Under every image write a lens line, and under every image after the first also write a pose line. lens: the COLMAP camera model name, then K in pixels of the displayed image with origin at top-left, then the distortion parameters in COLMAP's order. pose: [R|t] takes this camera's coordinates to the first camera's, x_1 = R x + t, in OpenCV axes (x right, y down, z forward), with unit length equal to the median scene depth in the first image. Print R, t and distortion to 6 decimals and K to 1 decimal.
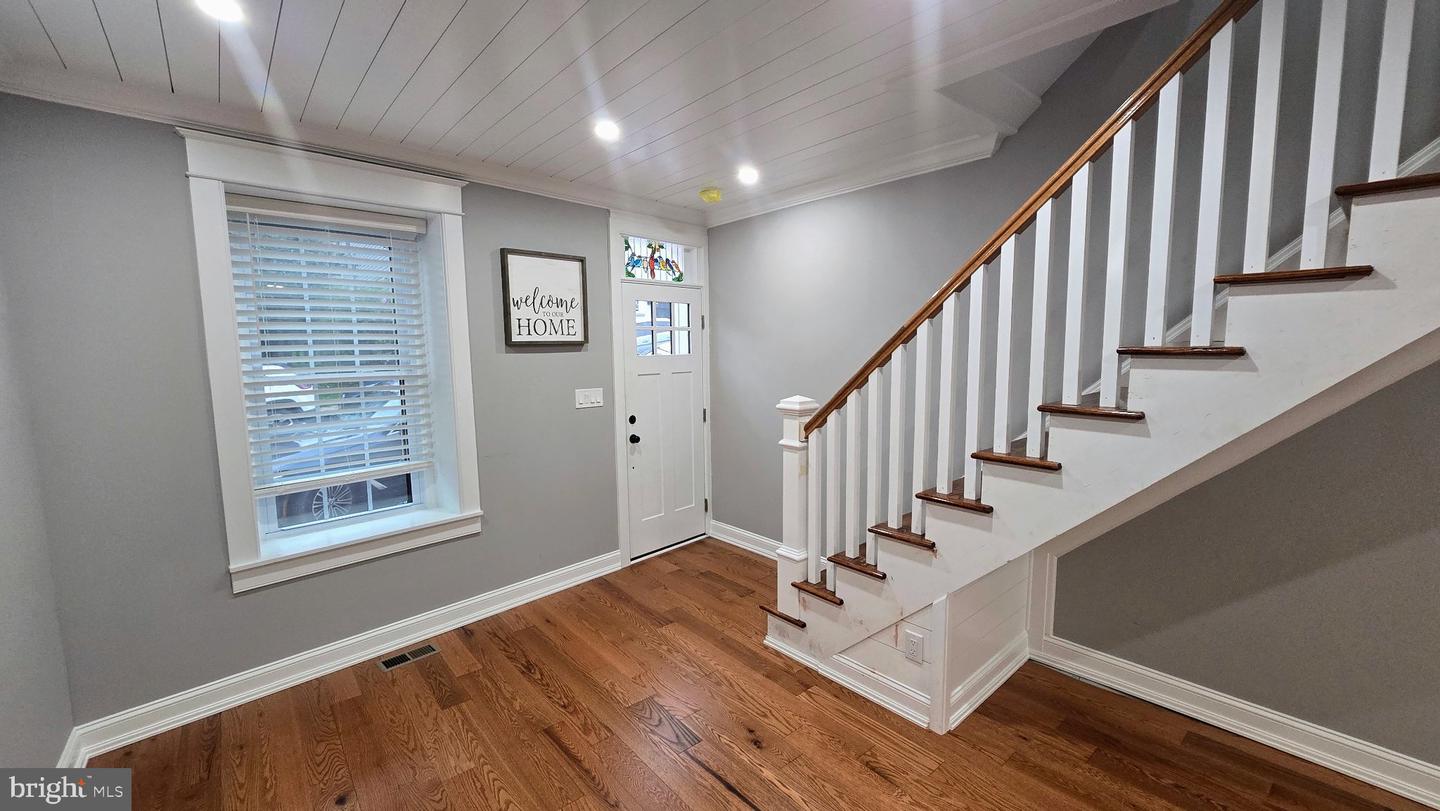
lens RADIAL K [[593.9, 0, 718.4], [0, 593.9, 409.0], [0, 0, 1]] dist [-0.000254, -0.000835]
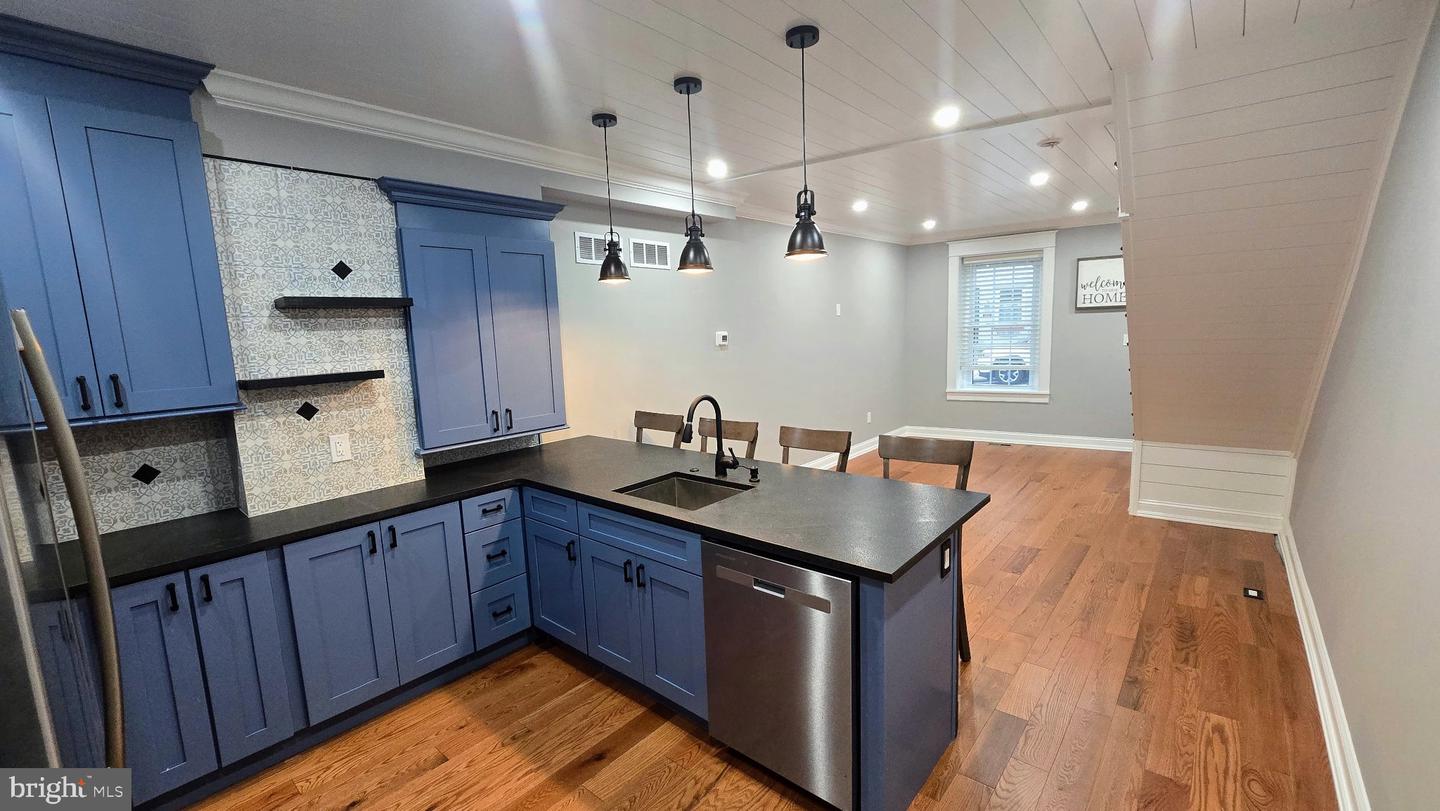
lens RADIAL K [[588.3, 0, 713.9], [0, 588.3, 408.8], [0, 0, 1]] dist [-0.009105, -0.000315]
pose [[0.156585, 0.145000, -0.976963, 1.531987], [-0.070172, 0.988298, 0.135435, 0.040057], [0.985169, 0.047349, 0.164927, -0.500324]]
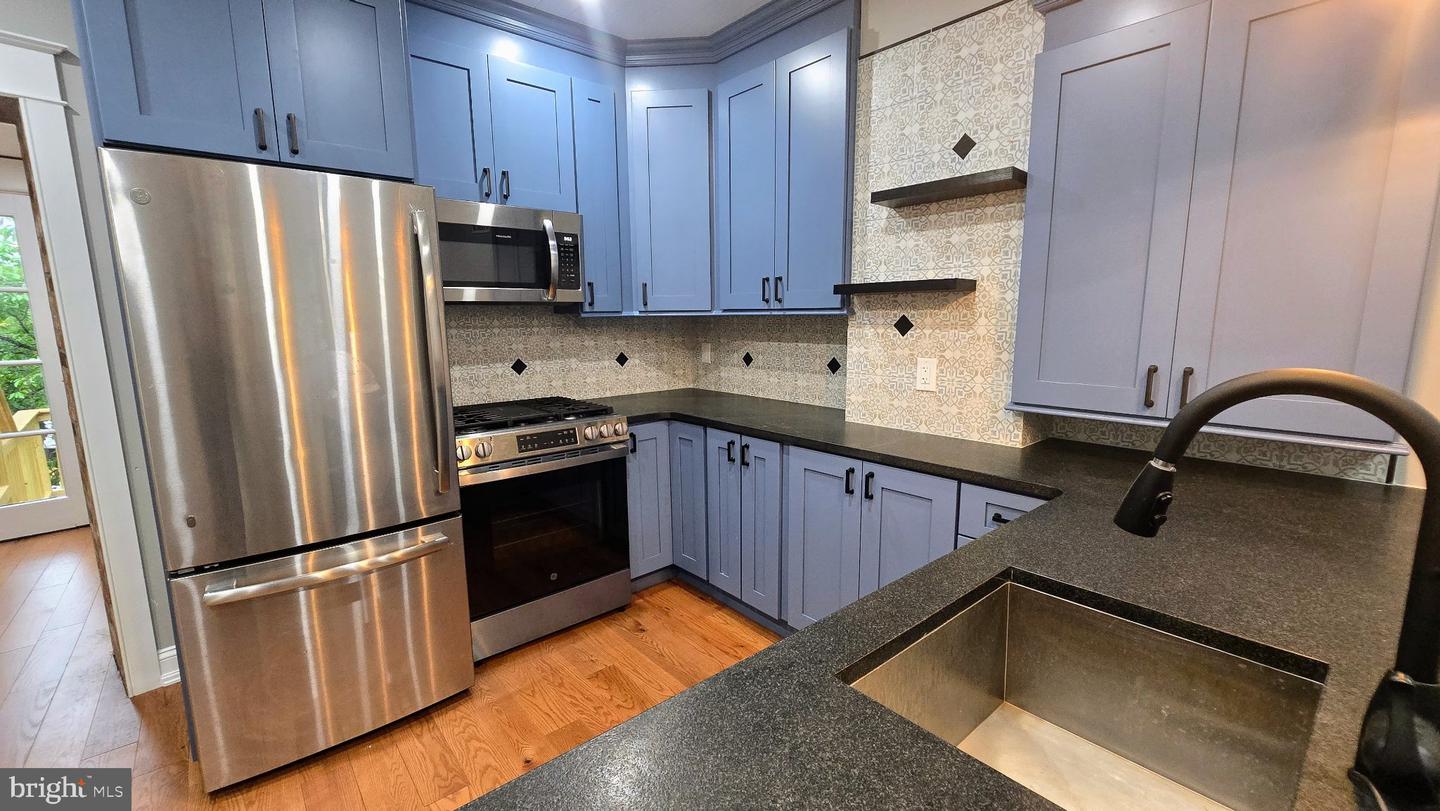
lens RADIAL K [[590.9, 0, 715.5], [0, 590.9, 409.4], [0, 0, 1]] dist [0.001265, -0.000370]
pose [[-0.999730, 0.023128, -0.002259, 0.876630], [0.021700, 0.963915, 0.265324, 0.095445], [0.008314, 0.265203, -0.964157, -0.191802]]
